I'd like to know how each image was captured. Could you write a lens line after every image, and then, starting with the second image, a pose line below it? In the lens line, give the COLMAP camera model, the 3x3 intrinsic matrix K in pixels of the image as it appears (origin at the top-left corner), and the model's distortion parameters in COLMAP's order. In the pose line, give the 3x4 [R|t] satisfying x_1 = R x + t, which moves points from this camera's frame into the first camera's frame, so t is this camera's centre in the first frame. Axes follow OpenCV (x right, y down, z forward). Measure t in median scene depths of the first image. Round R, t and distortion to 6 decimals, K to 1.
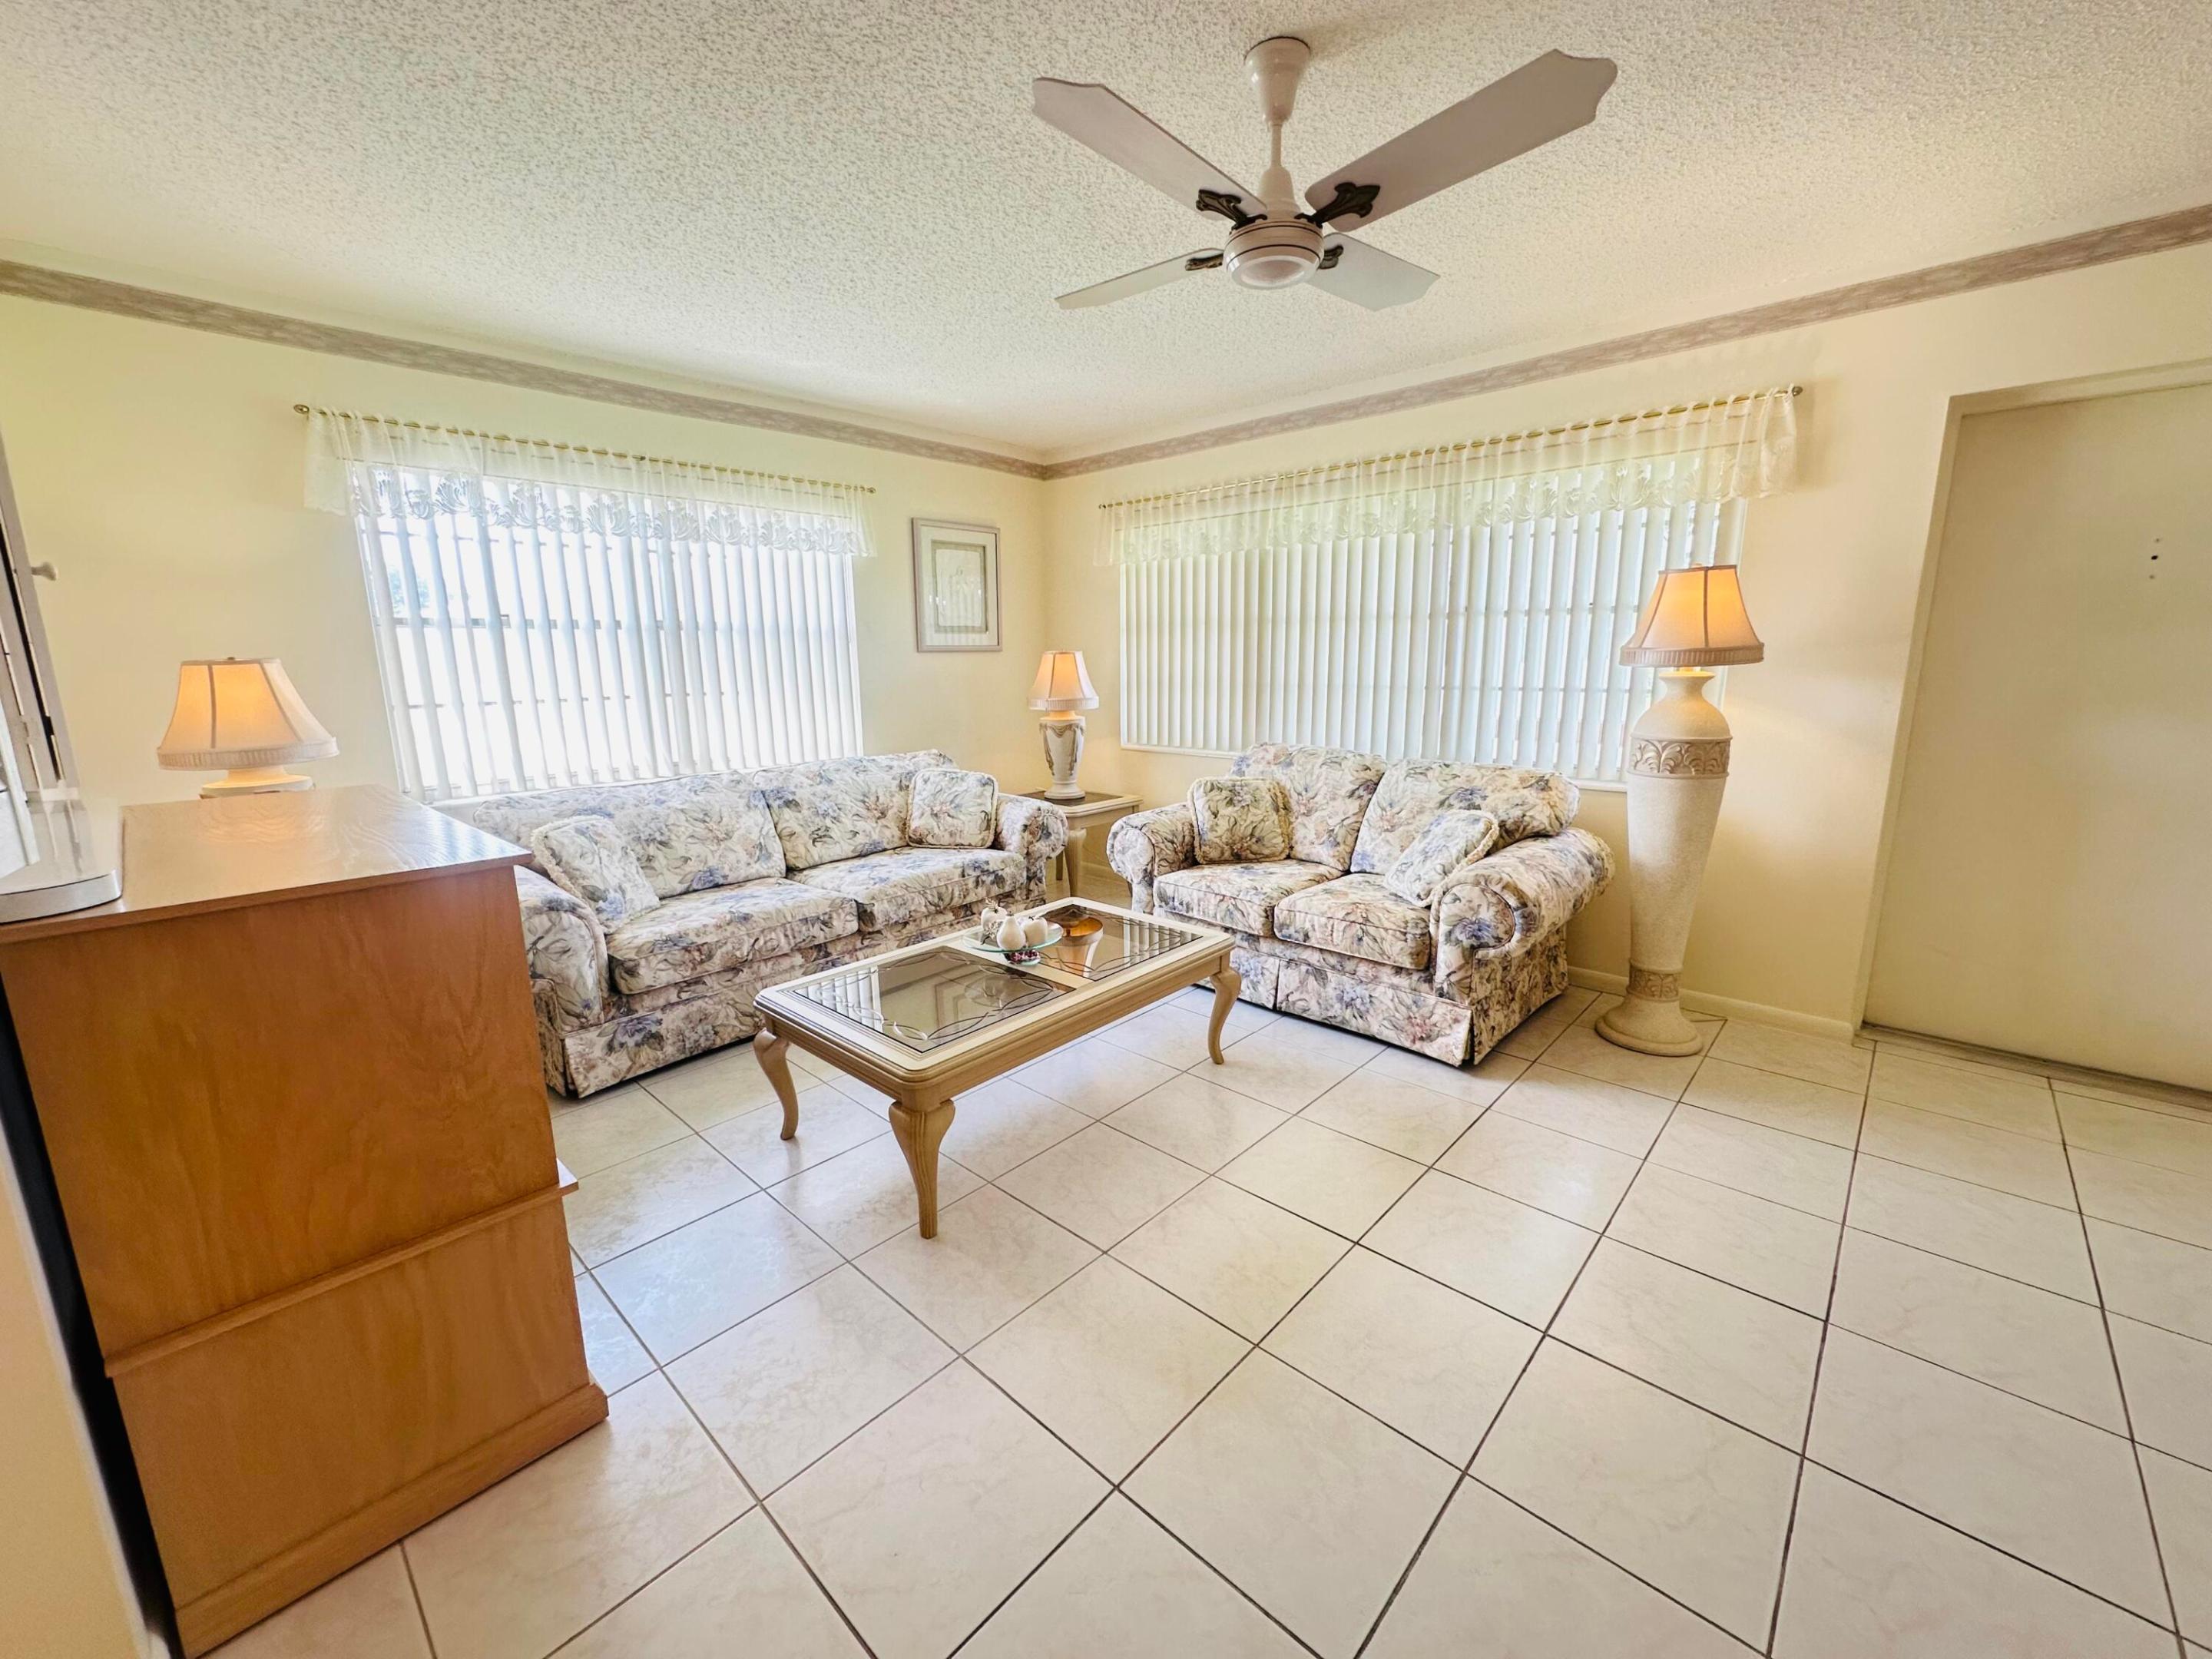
lens RADIAL K [[882.1, 0, 1106.0], [0, 882.1, 829.5], [0, 0, 1]] dist [-0.003209, 0.000765]
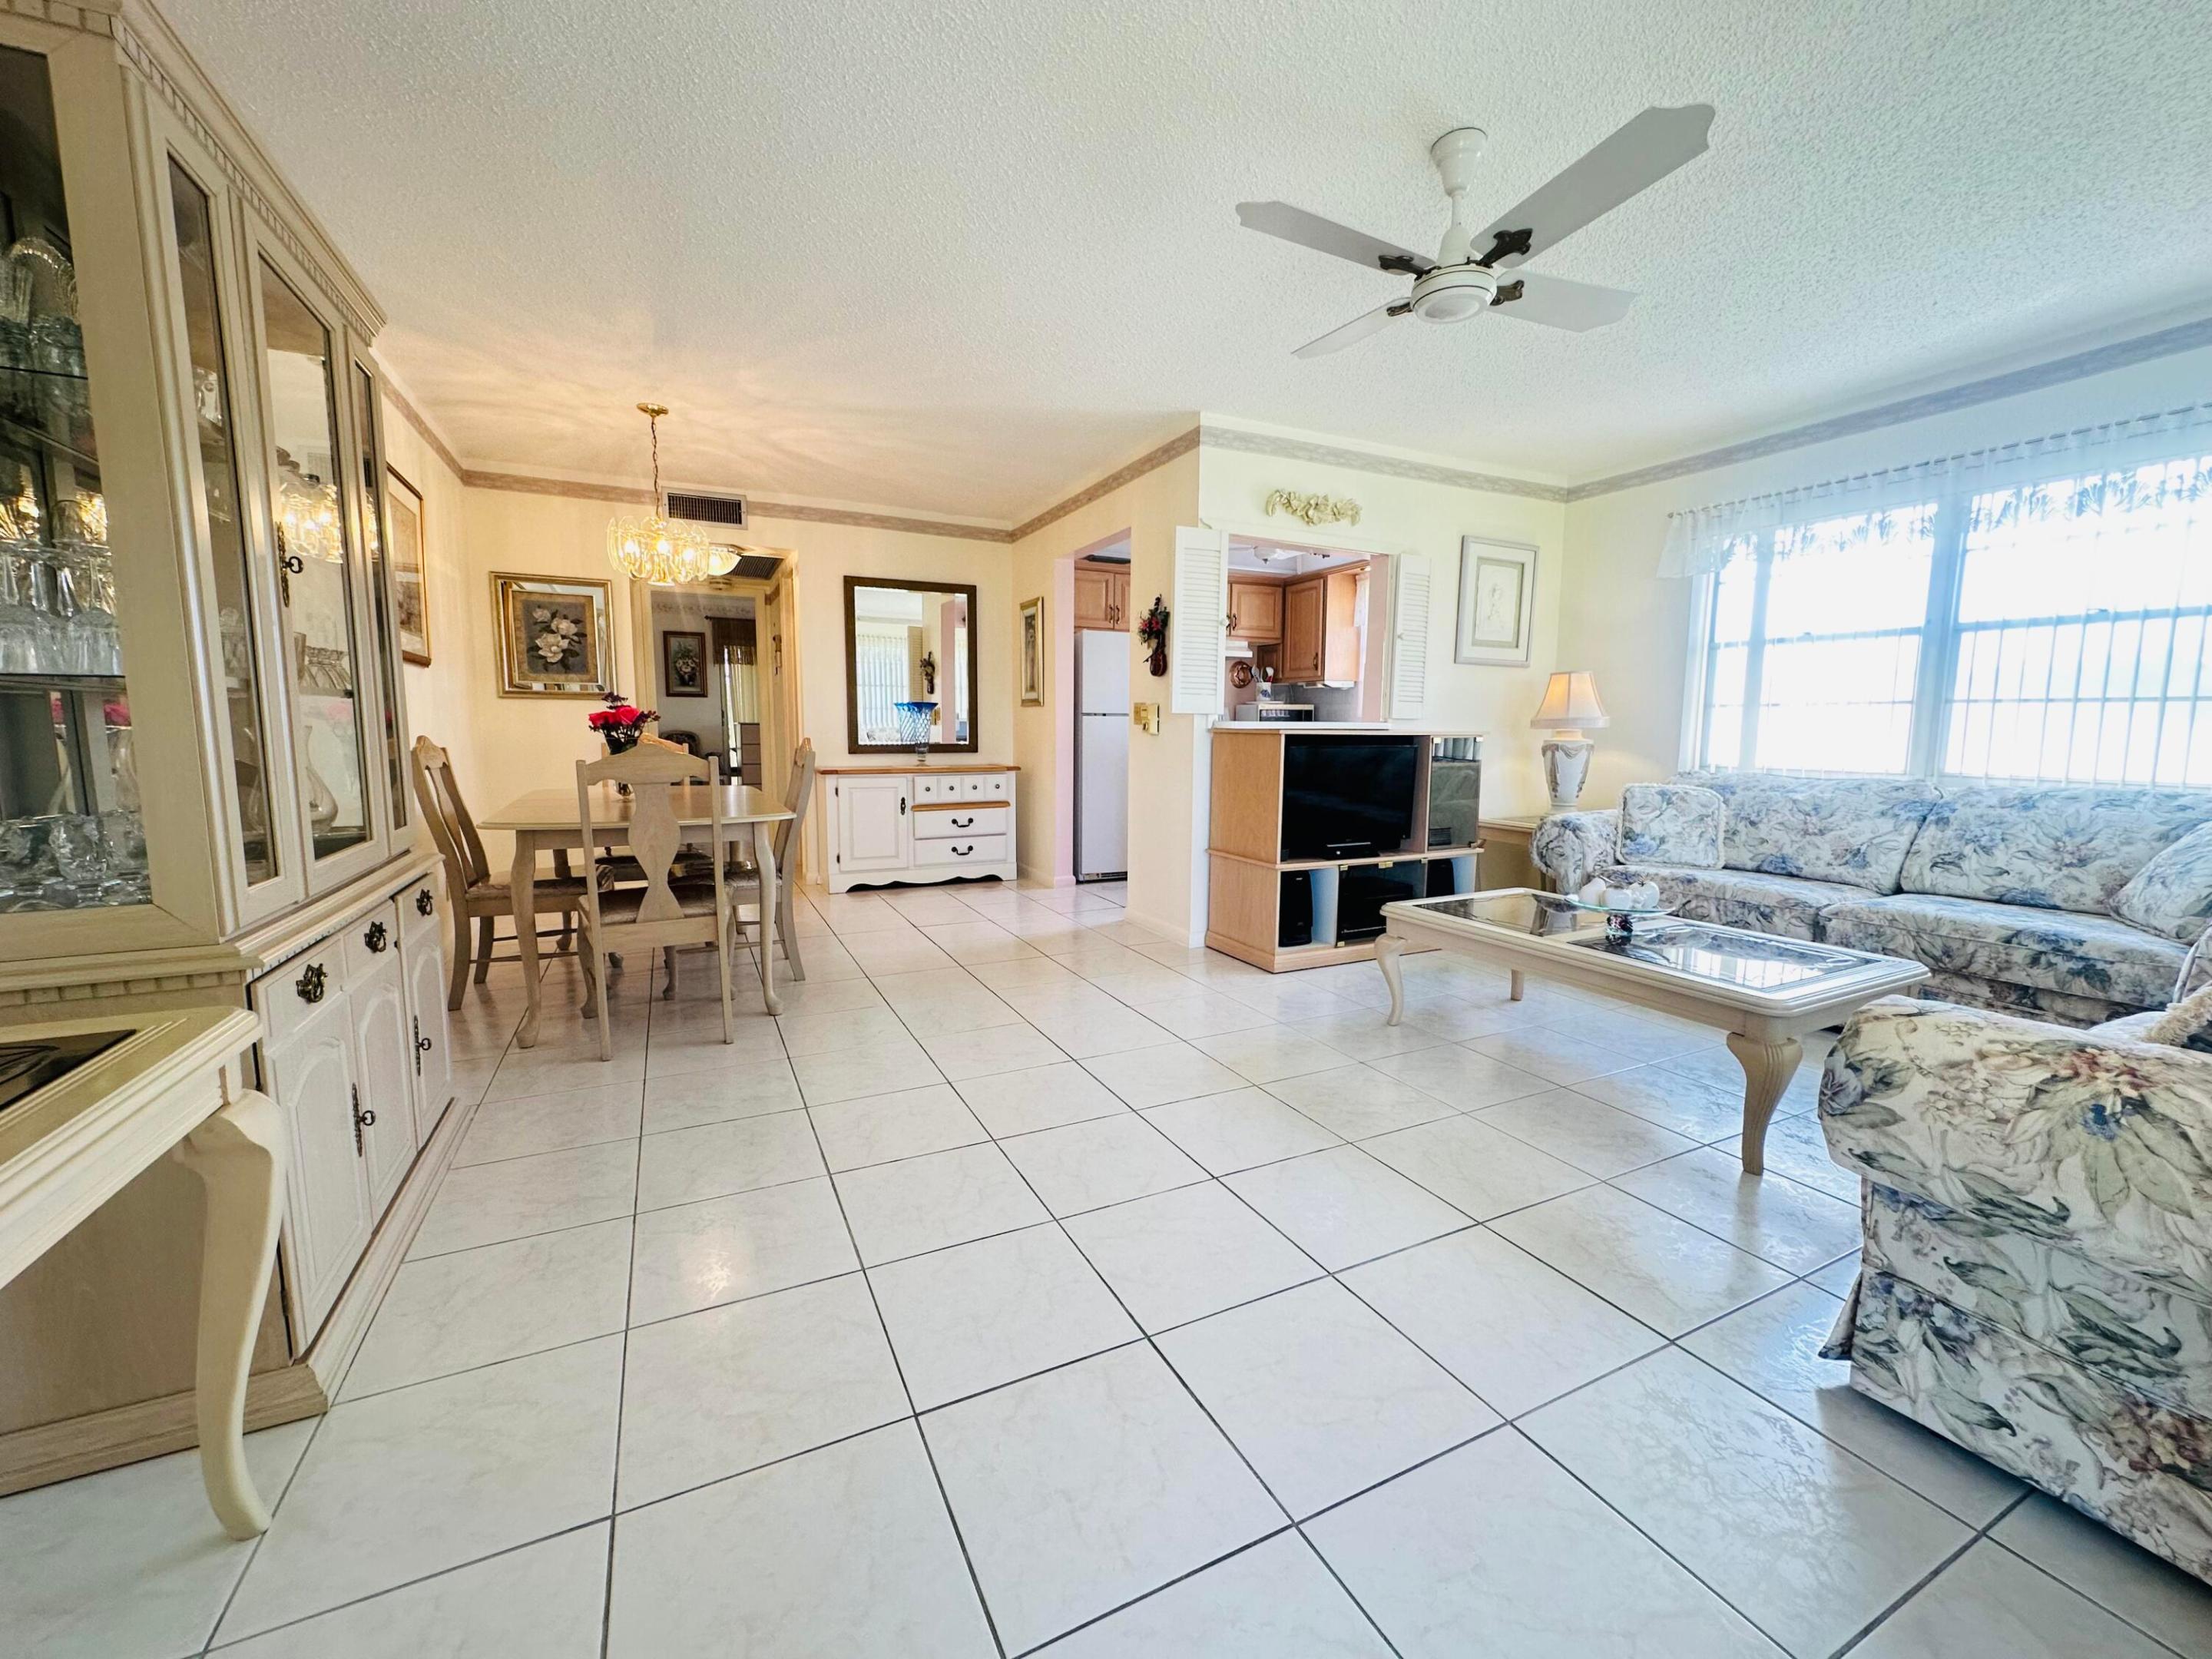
lens RADIAL K [[882.1, 0, 1106.0], [0, 882.1, 829.5], [0, 0, 1]] dist [-0.003209, 0.000765]
pose [[-0.357162, 0.120761, -0.926203, 0.835068], [-0.183901, 0.963106, 0.196488, -0.045259], [0.915760, 0.240508, -0.321777, 0.593496]]
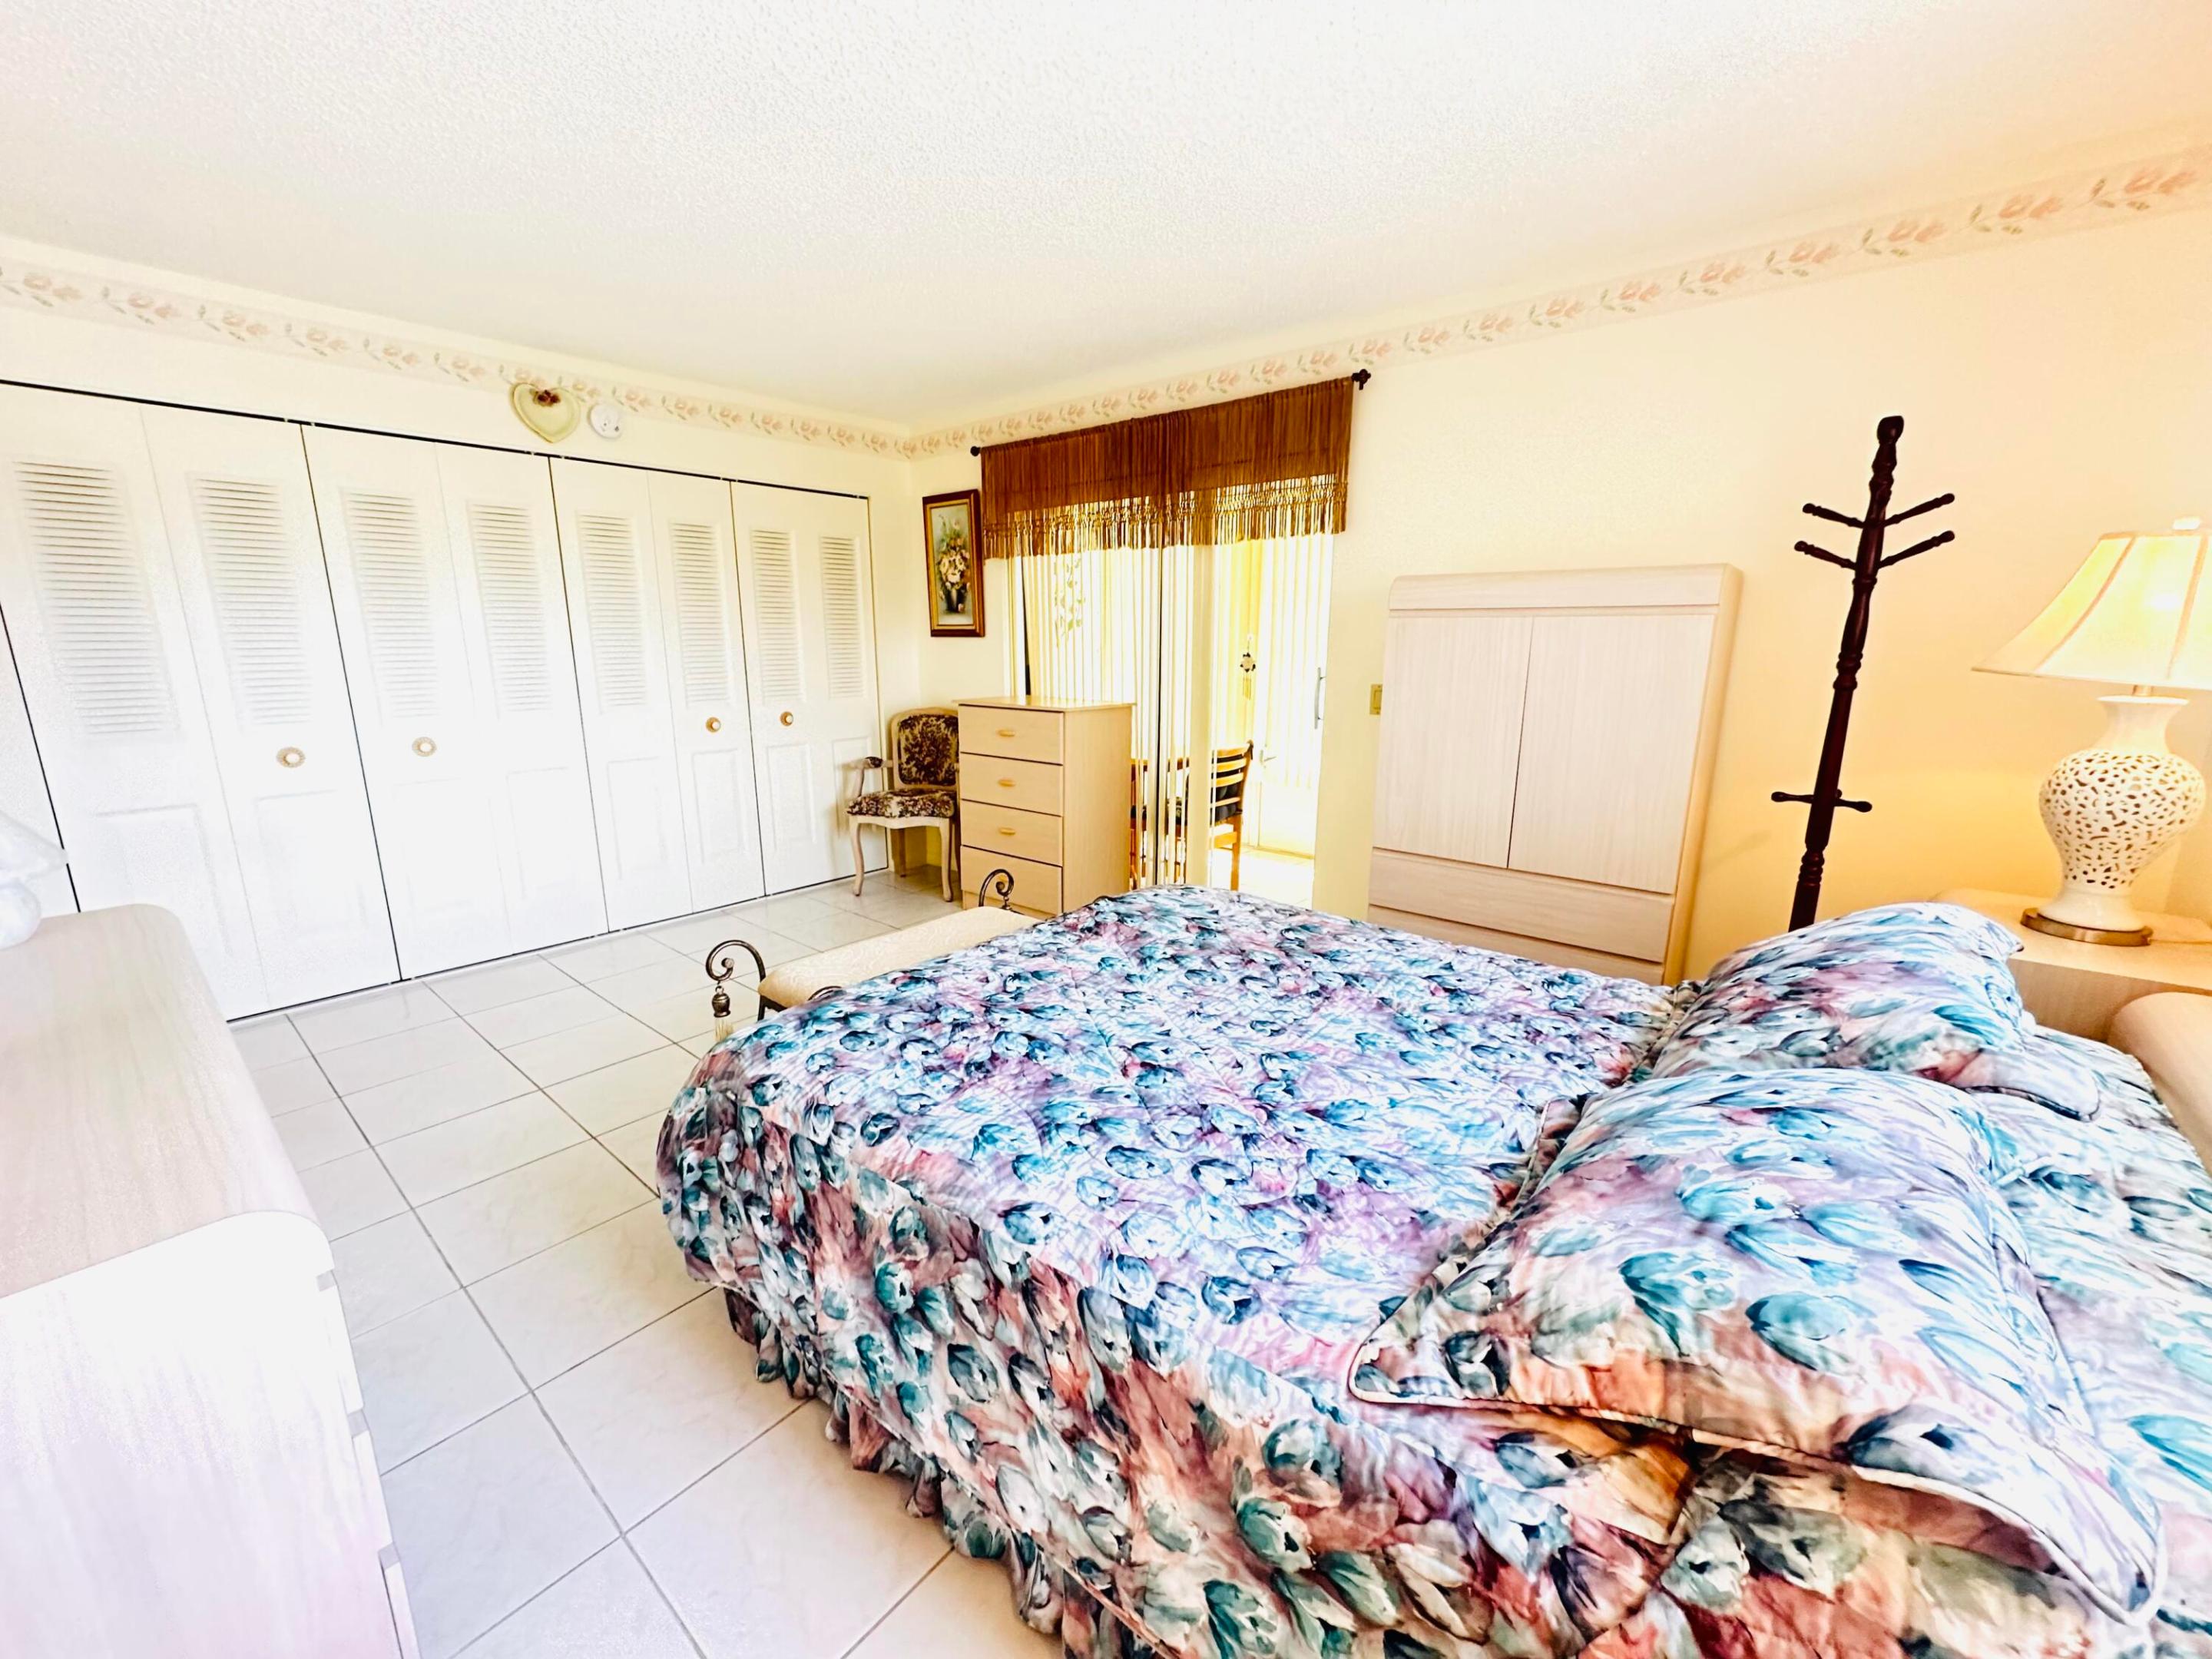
lens RADIAL K [[882.1, 0, 1106.0], [0, 882.1, 829.5], [0, 0, 1]] dist [-0.003209, 0.000765]
pose [[-0.998814, 0.023669, -0.042559, -1.735942], [0.004622, 0.916072, 0.400986, 0.093775], [0.048478, 0.400314, -0.915095, -0.387891]]
